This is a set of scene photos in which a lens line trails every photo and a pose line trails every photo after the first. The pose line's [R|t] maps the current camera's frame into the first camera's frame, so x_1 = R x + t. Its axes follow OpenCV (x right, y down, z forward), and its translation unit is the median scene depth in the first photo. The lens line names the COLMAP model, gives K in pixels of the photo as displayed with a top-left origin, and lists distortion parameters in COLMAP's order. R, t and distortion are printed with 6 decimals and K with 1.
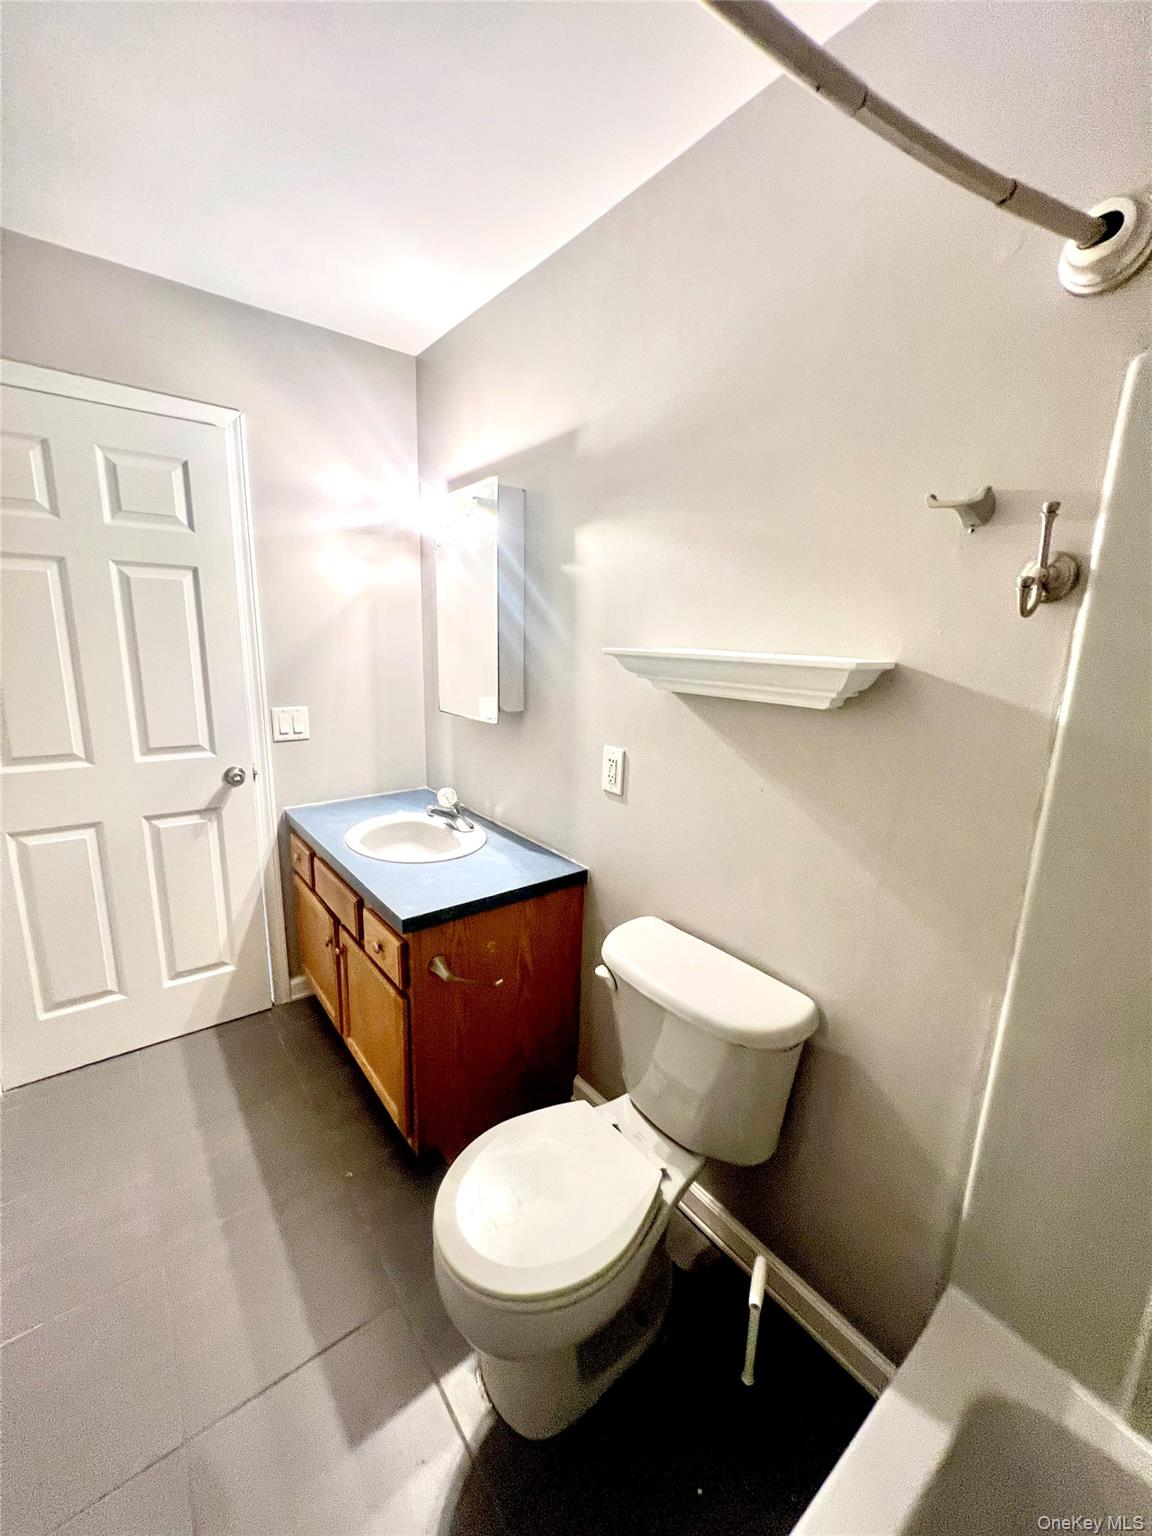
lens RADIAL K [[612.5, 0, 581.5], [0, 612.5, 768.2], [0, 0, 1]] dist [-0.000462, 0.000622]
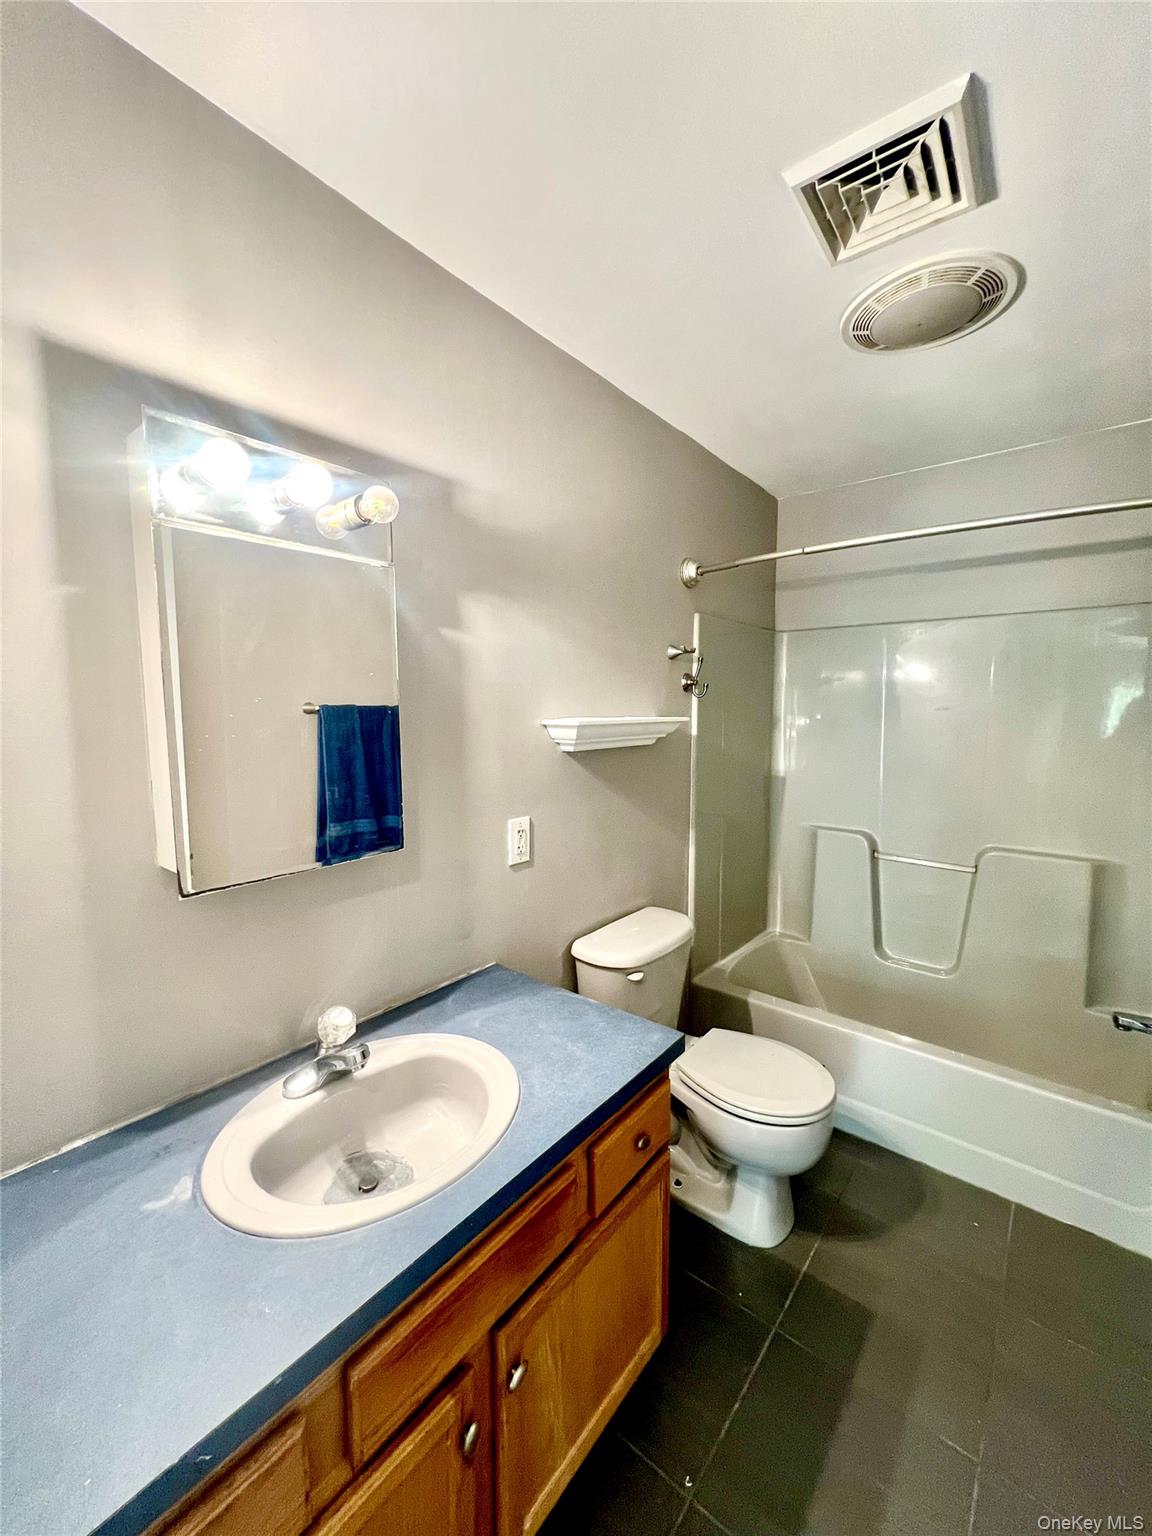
lens RADIAL K [[612.5, 0, 574.0], [0, 612.5, 761.9], [0, 0, 1]] dist [-0.000462, 0.000622]
pose [[-0.231871, -0.103702, 0.967203, -0.925303], [0.200740, 0.967798, 0.151890, -0.256067], [-0.951808, 0.229375, -0.203587, 1.083498]]
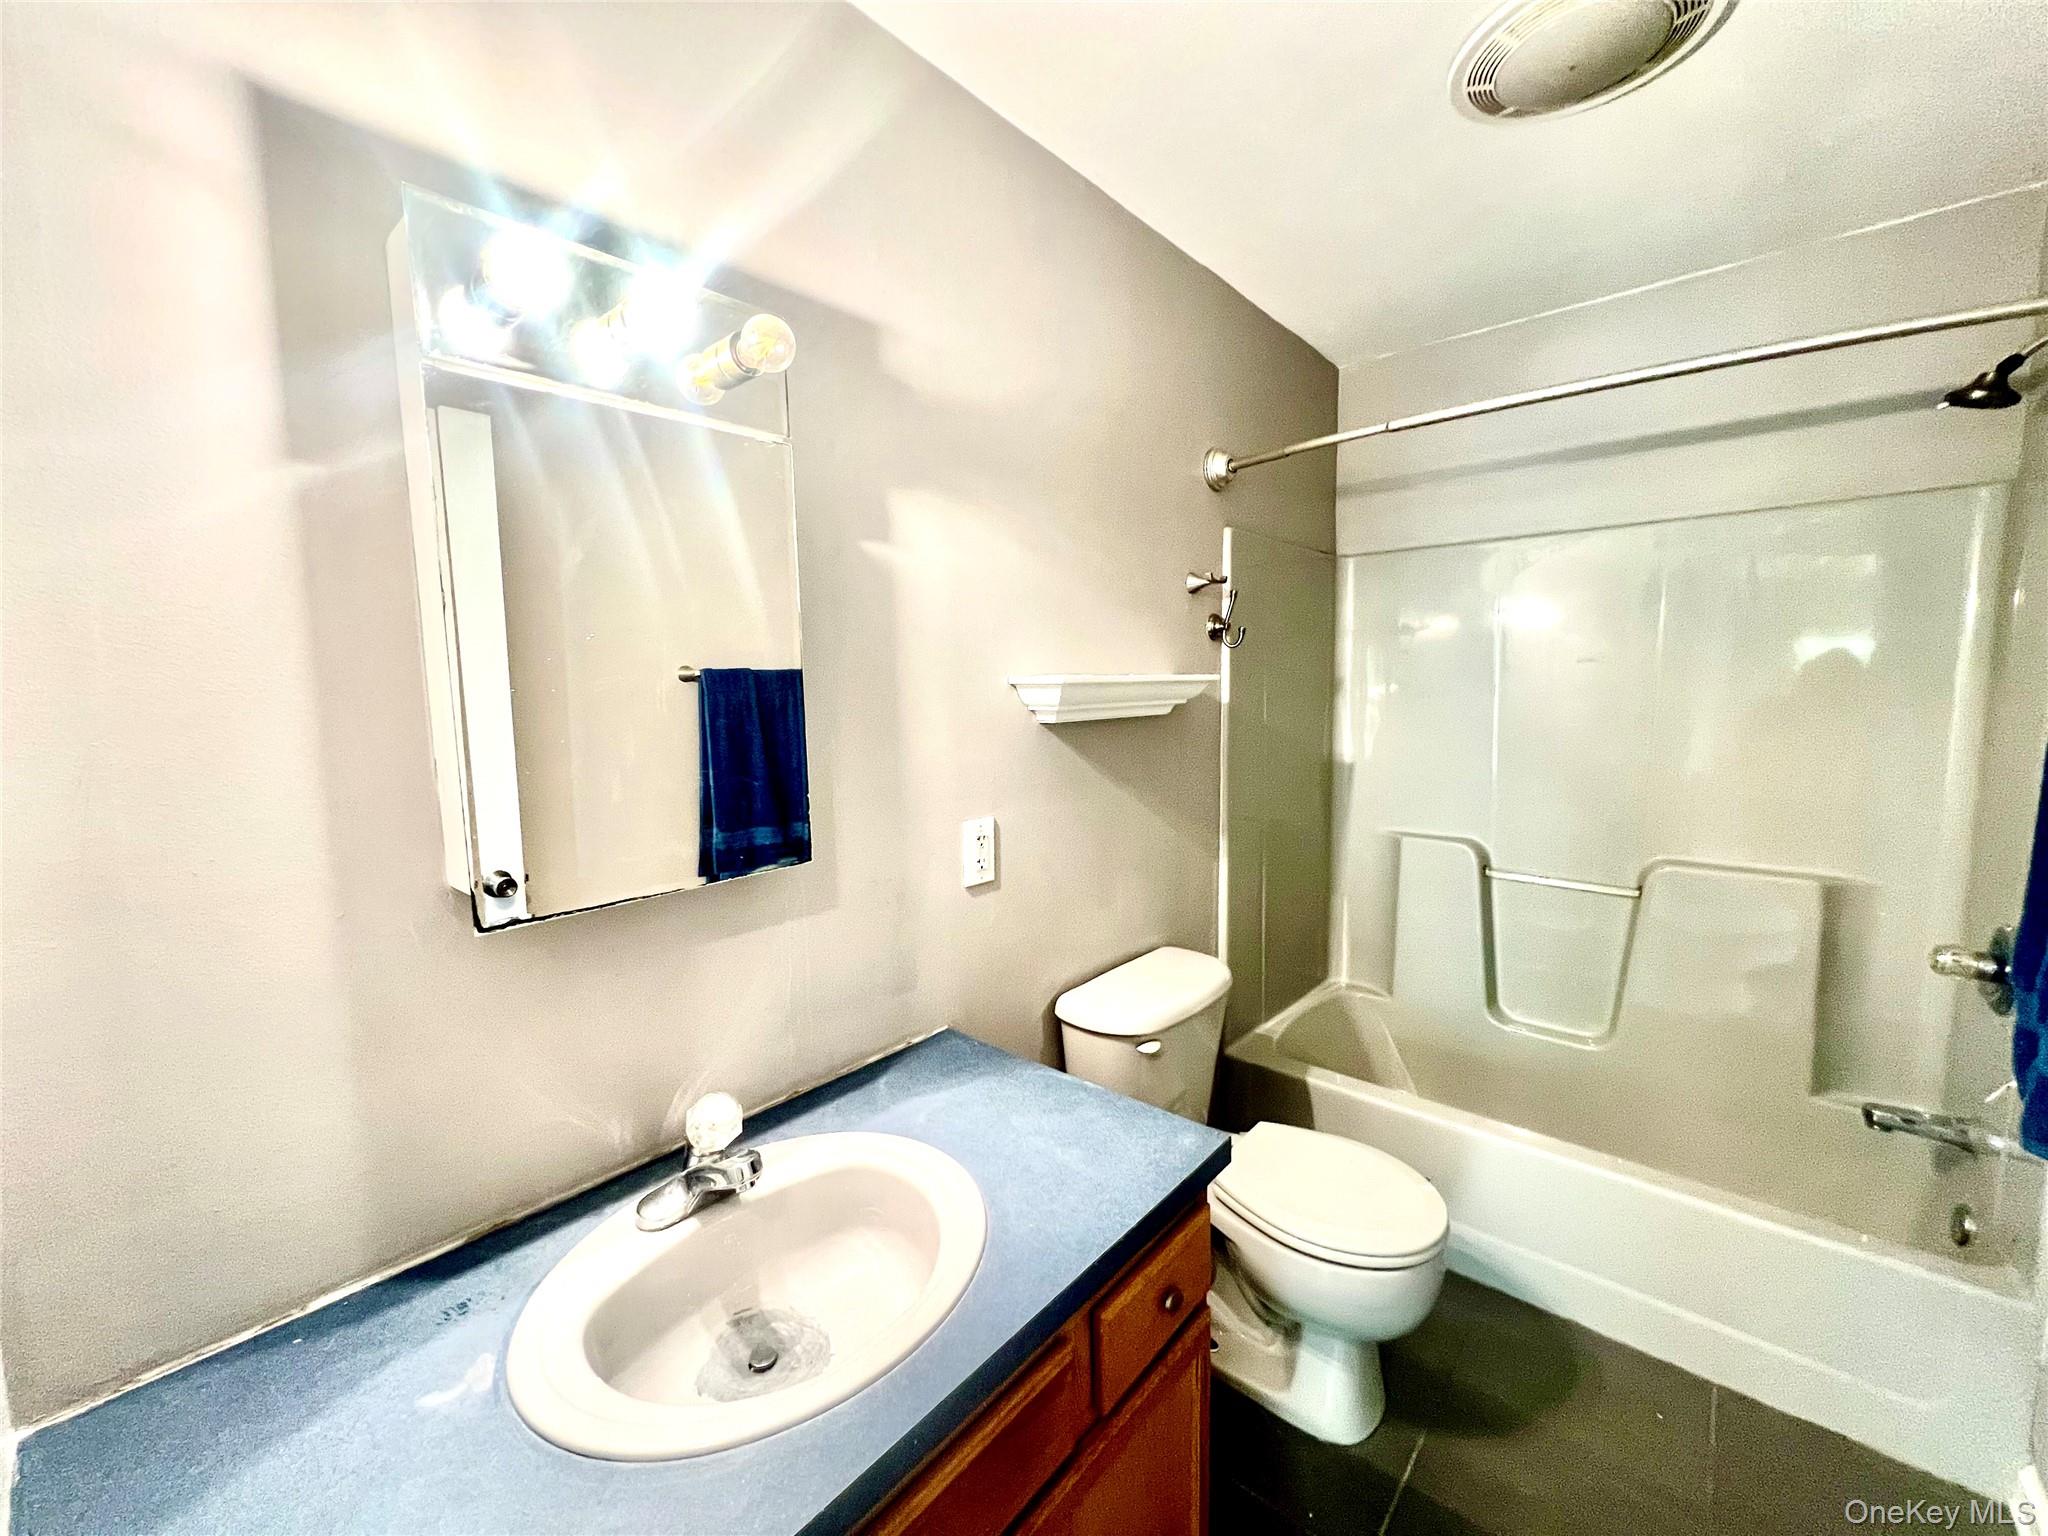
lens RADIAL K [[816.7, 0, 1009.8], [0, 816.7, 757.1], [0, 0, 1]] dist [-0.000462, 0.000622]
pose [[-0.187823, -0.103663, 0.976717, -0.846190], [0.219143, 0.964925, 0.144553, -0.225769], [-0.957444, 0.241191, -0.158518, 1.082284]]
